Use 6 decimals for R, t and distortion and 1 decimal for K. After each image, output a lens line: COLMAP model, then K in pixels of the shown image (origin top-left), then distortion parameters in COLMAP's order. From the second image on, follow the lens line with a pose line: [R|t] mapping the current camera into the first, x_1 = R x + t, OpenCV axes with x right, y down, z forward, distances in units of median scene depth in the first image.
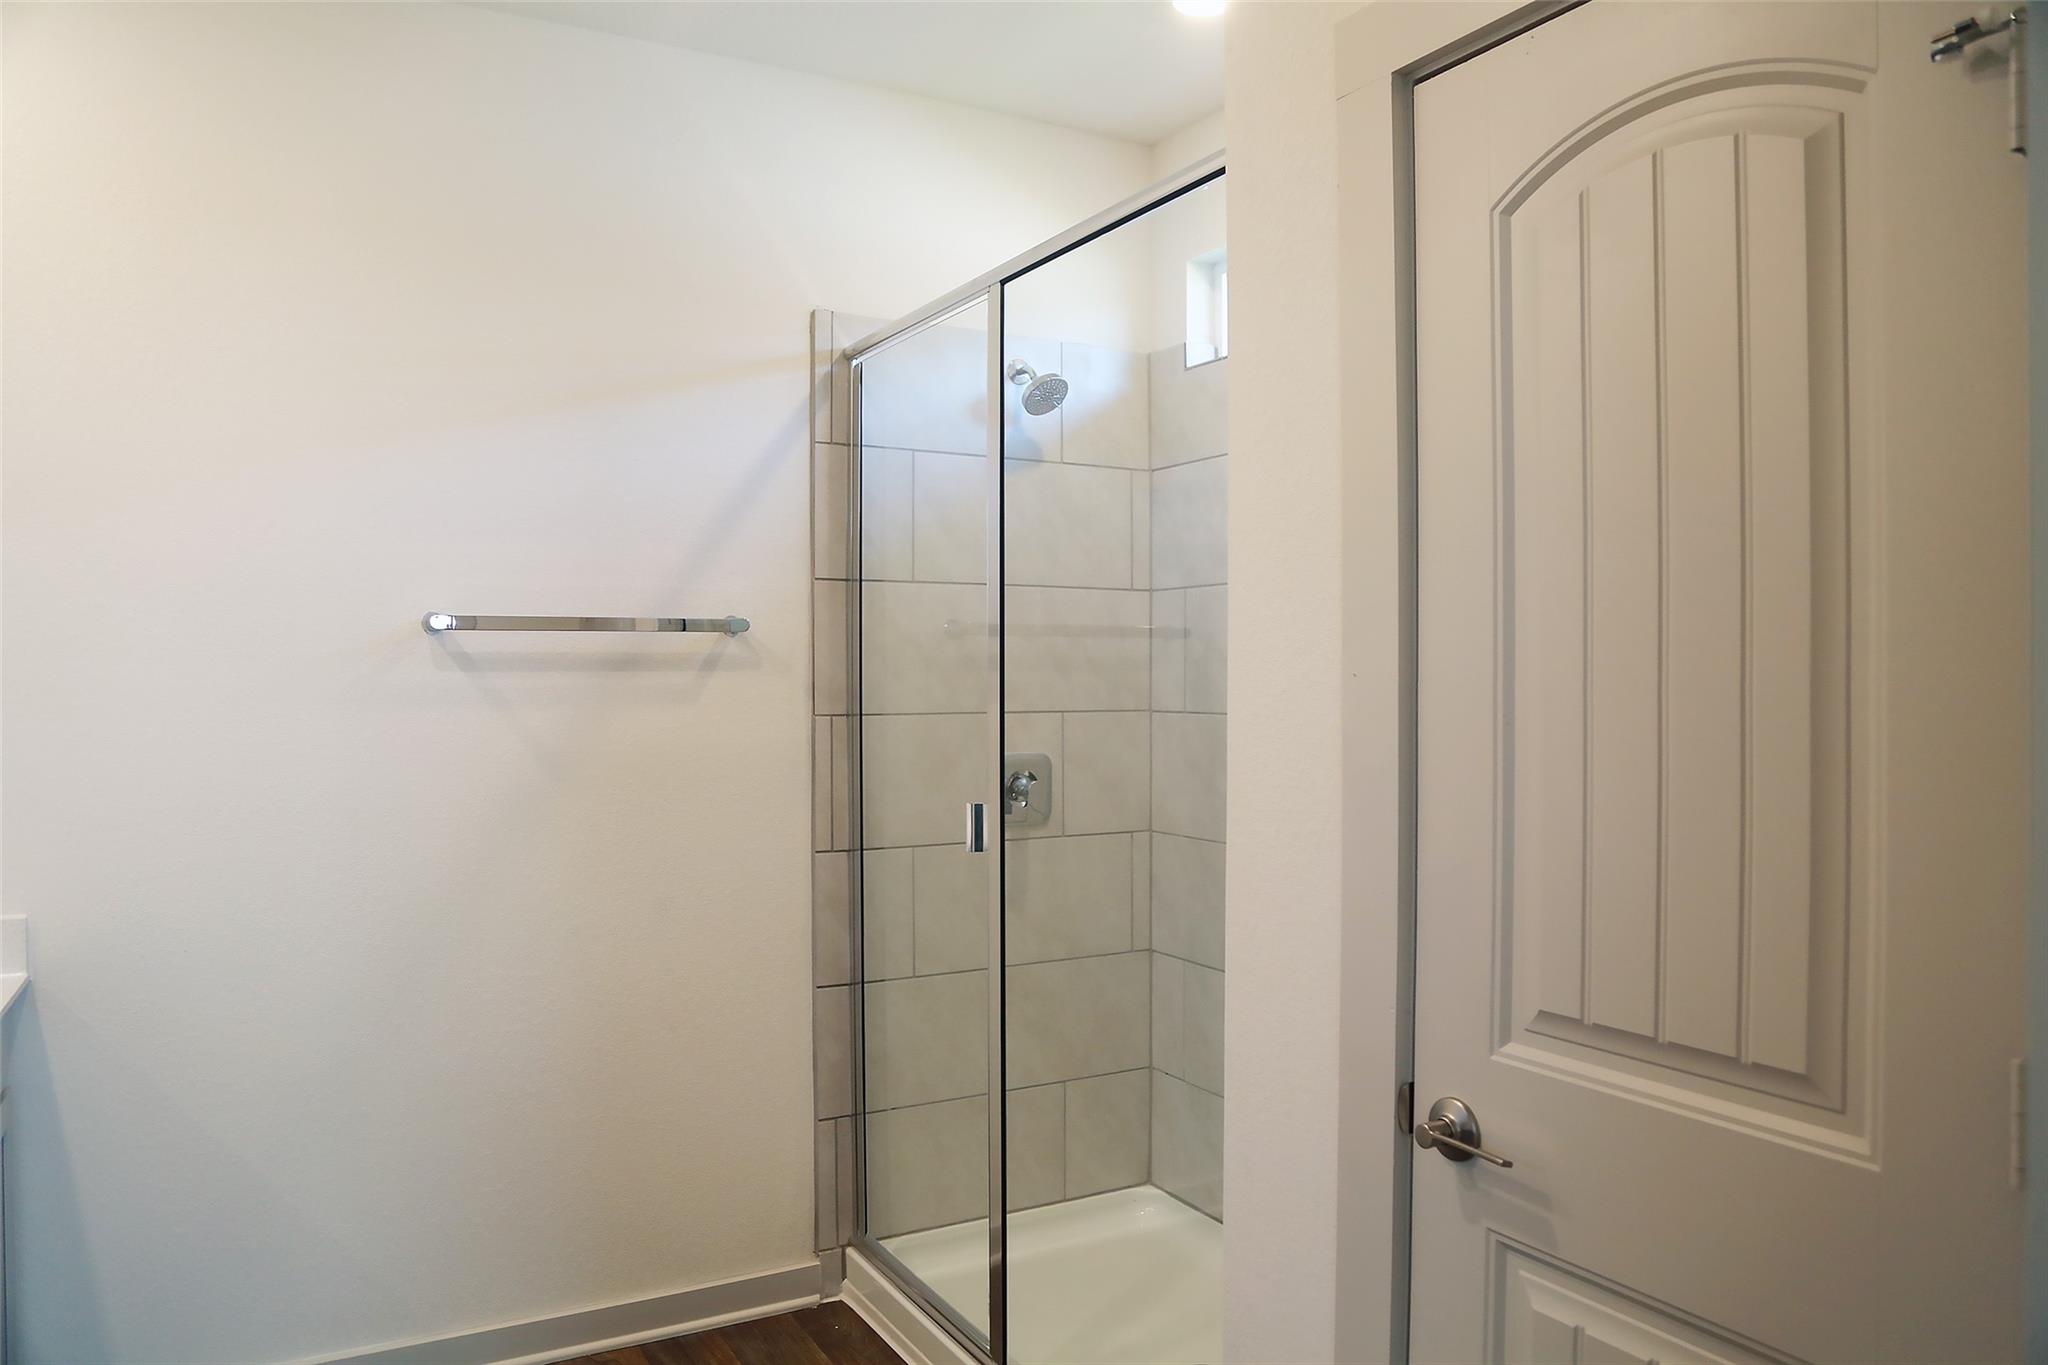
lens RADIAL K [[1426.1, 0, 1020.2], [0, 1426.1, 665.5], [0, 0, 1]] dist [-0.127398, 0.075912]
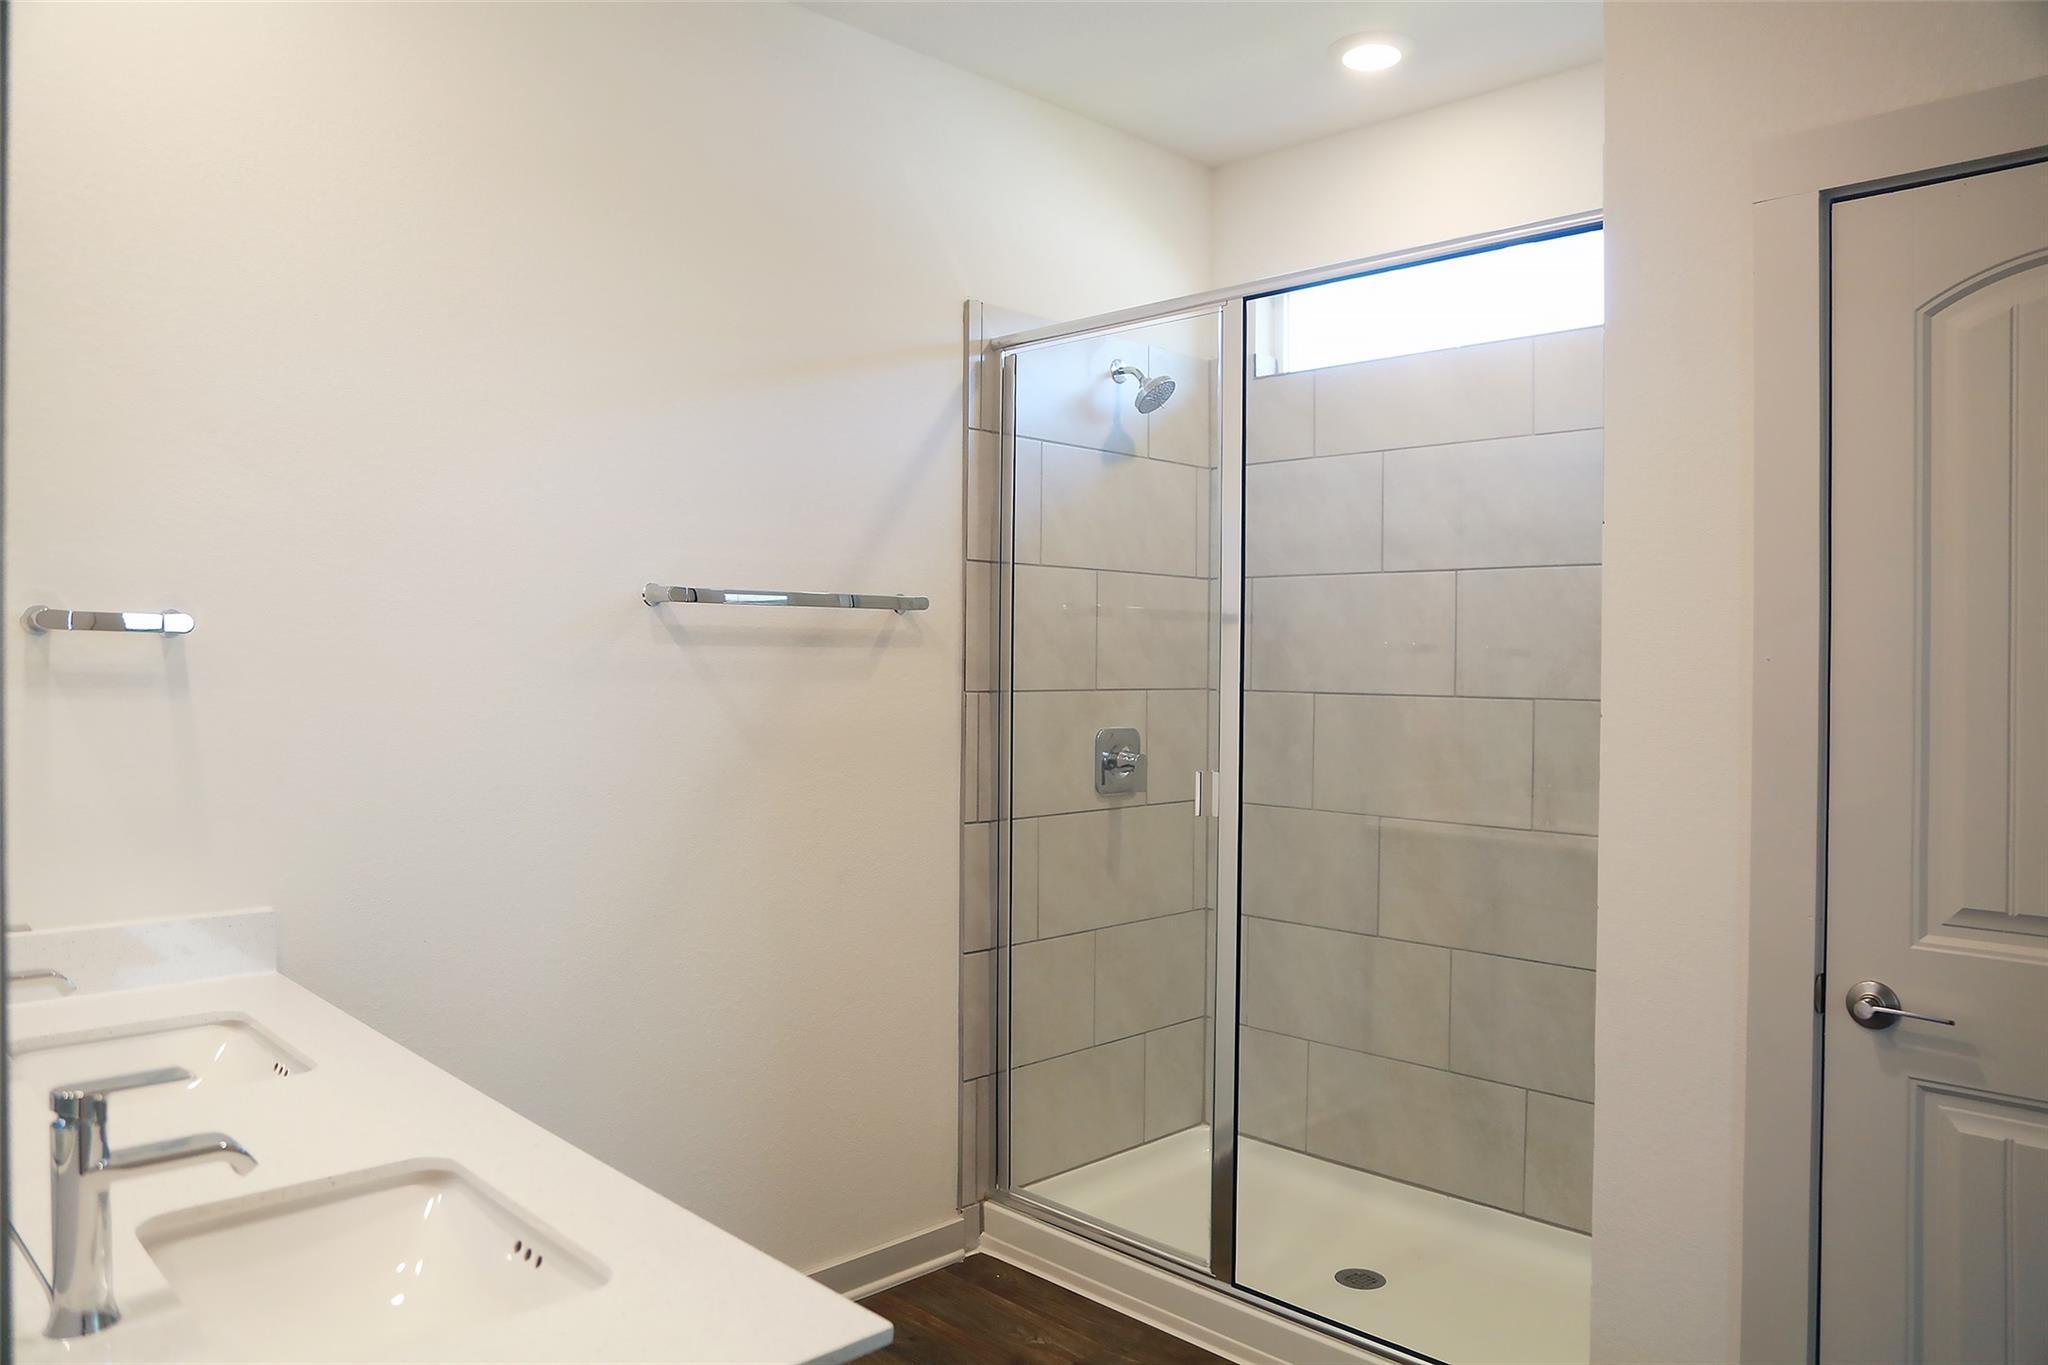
lens RADIAL K [[1426.1, 0, 1020.2], [0, 1426.1, 665.5], [0, 0, 1]] dist [-0.127398, 0.075912]
pose [[0.964350, 0.010073, 0.264437, -0.381285], [-0.013374, 0.999853, 0.010684, 0.004309], [-0.264290, -0.013840, 0.964344, -0.013081]]
